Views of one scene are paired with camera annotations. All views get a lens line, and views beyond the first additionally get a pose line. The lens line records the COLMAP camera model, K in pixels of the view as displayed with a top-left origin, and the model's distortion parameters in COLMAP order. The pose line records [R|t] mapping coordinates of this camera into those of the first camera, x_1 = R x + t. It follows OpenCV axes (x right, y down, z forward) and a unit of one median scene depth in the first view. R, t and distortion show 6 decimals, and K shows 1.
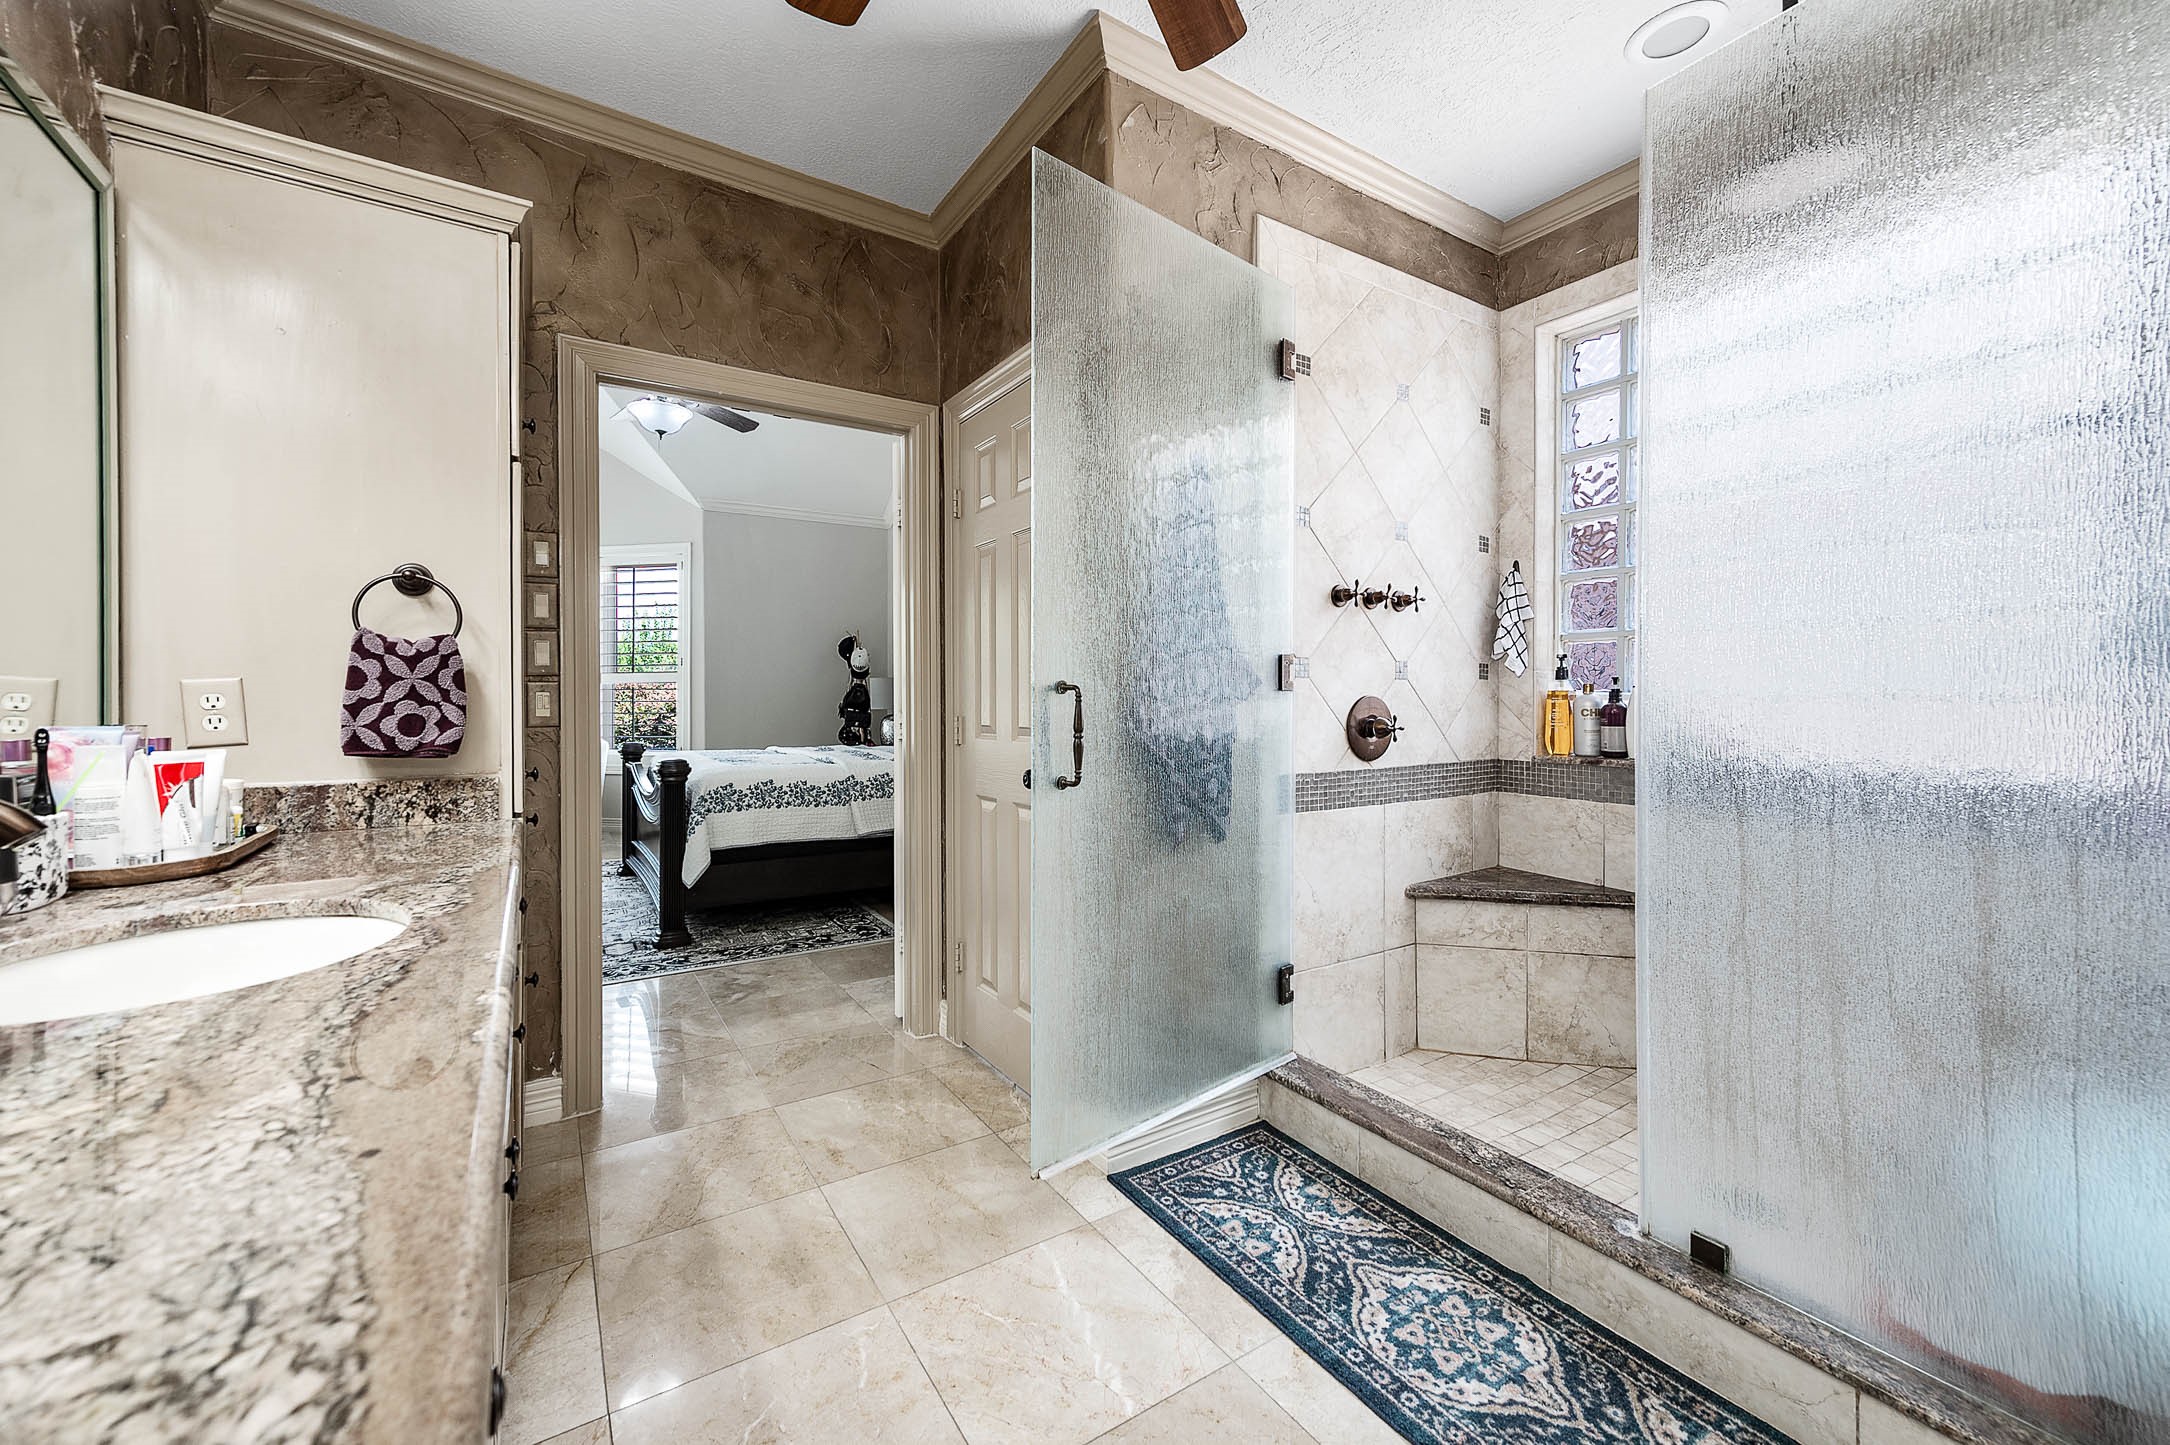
lens RADIAL K [[857.6, 0, 1094.4], [0, 857.6, 694.1], [0, 0, 1]] dist [0.008733, 0.001575]
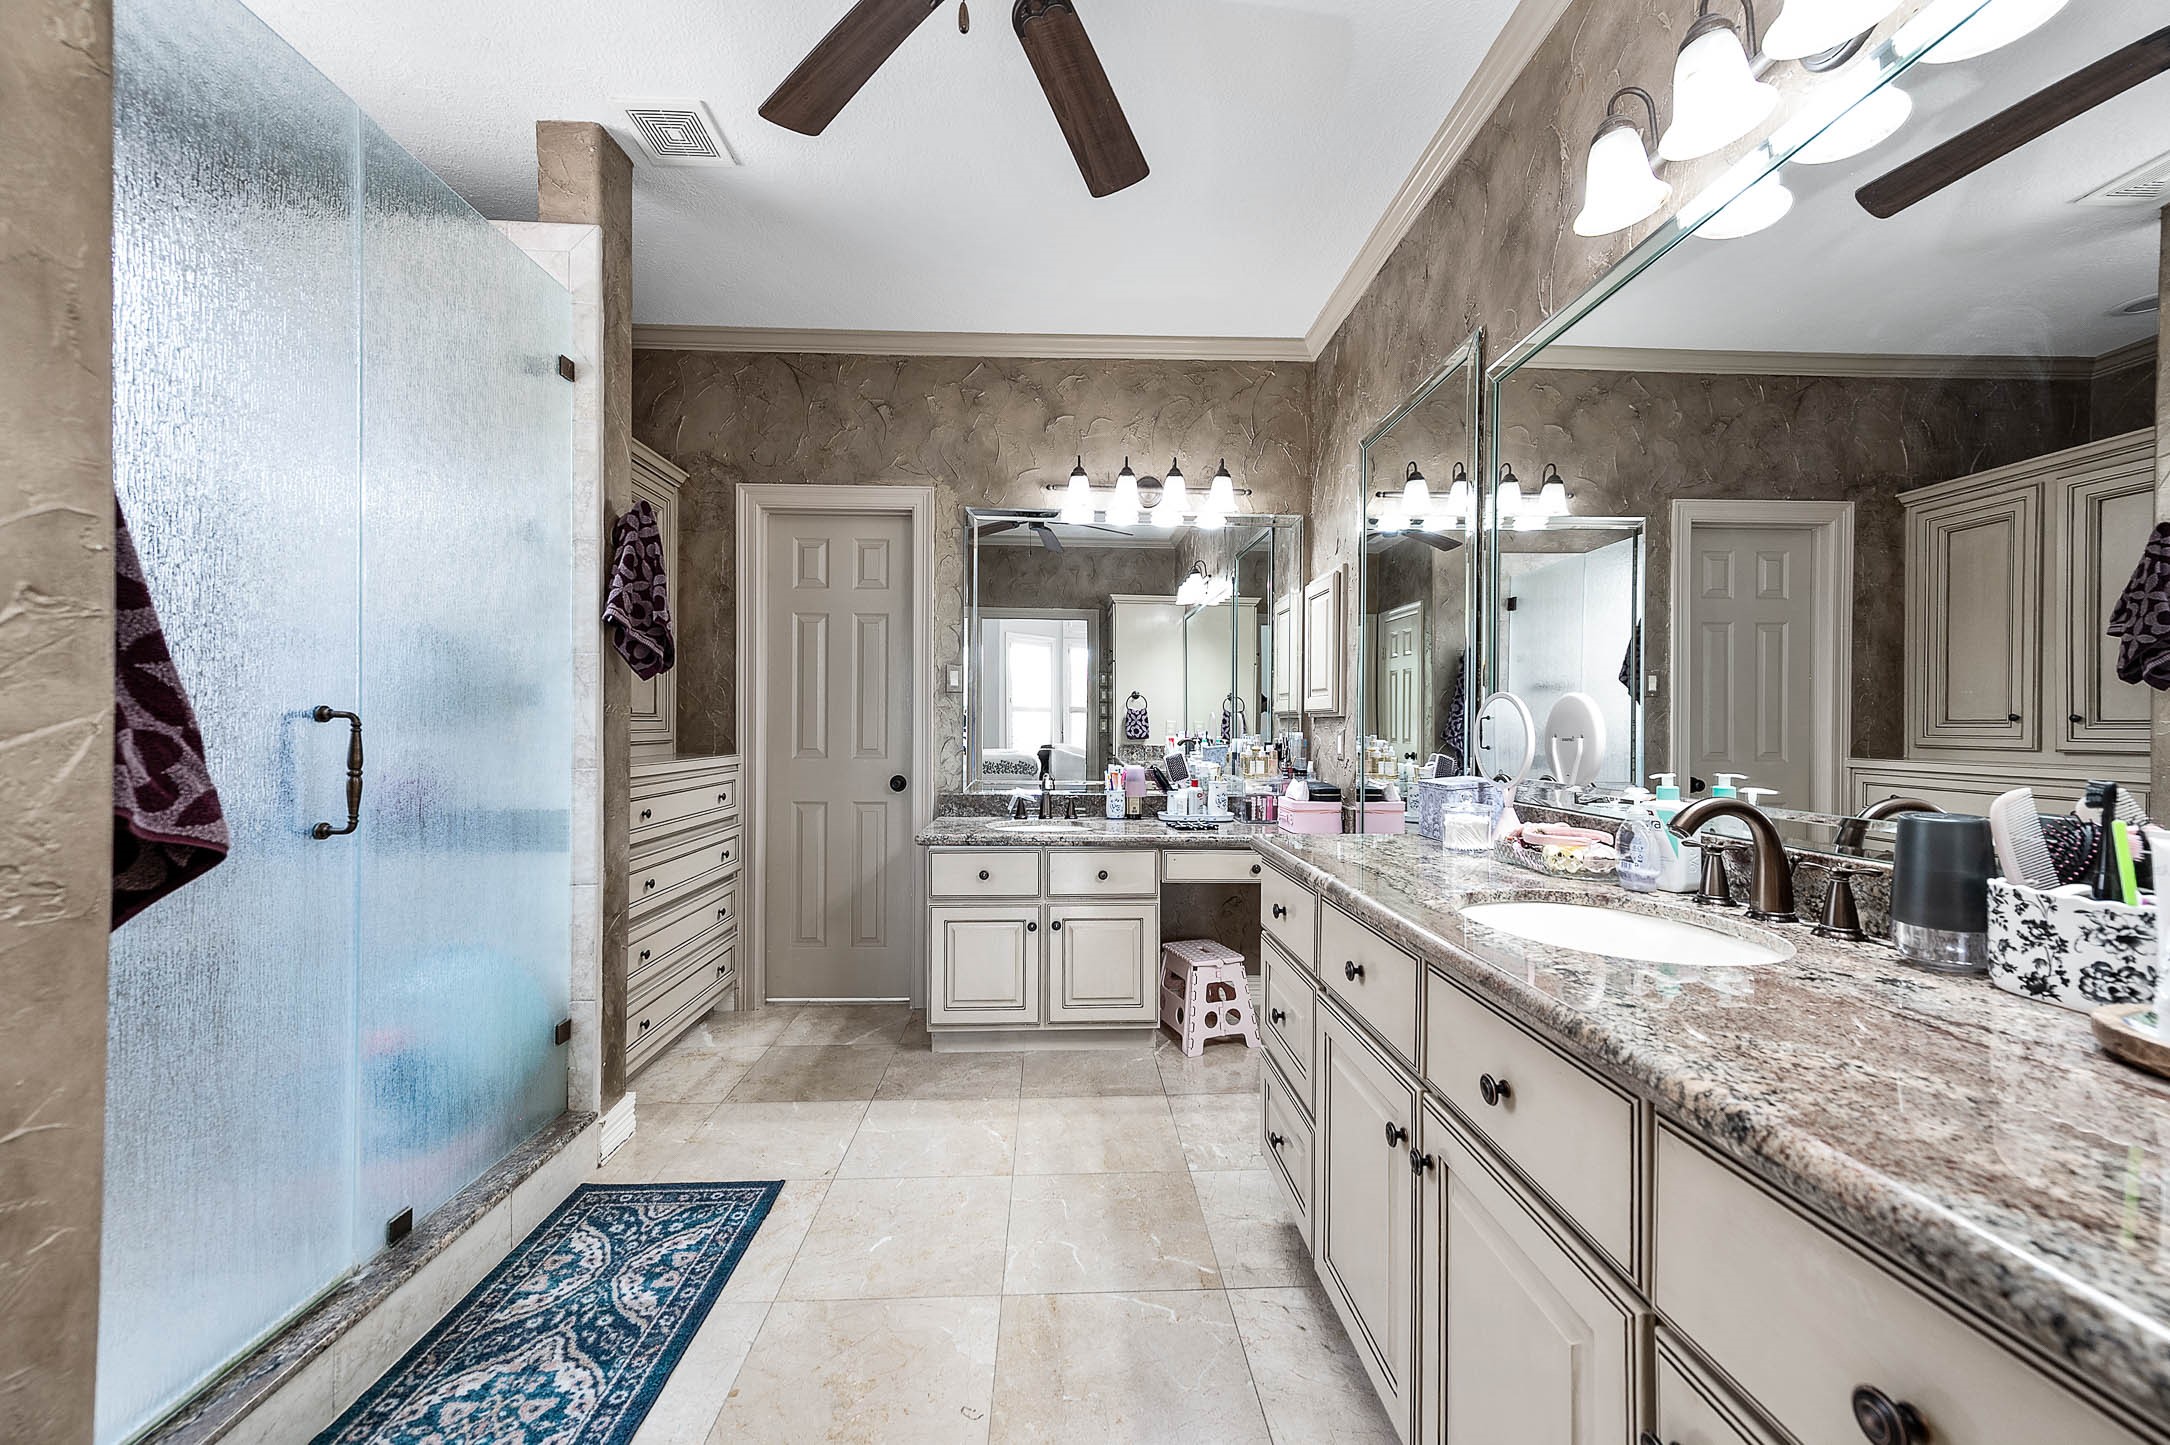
lens RADIAL K [[857.6, 0, 1078.0], [0, 857.6, 716.1], [0, 0, 1]] dist [0.008733, 0.001575]
pose [[-0.852628, 0.001866, 0.522516, -0.513452], [-0.002841, 0.999962, -0.008207, -0.003808], [-0.522511, -0.008482, -0.852590, 1.247619]]
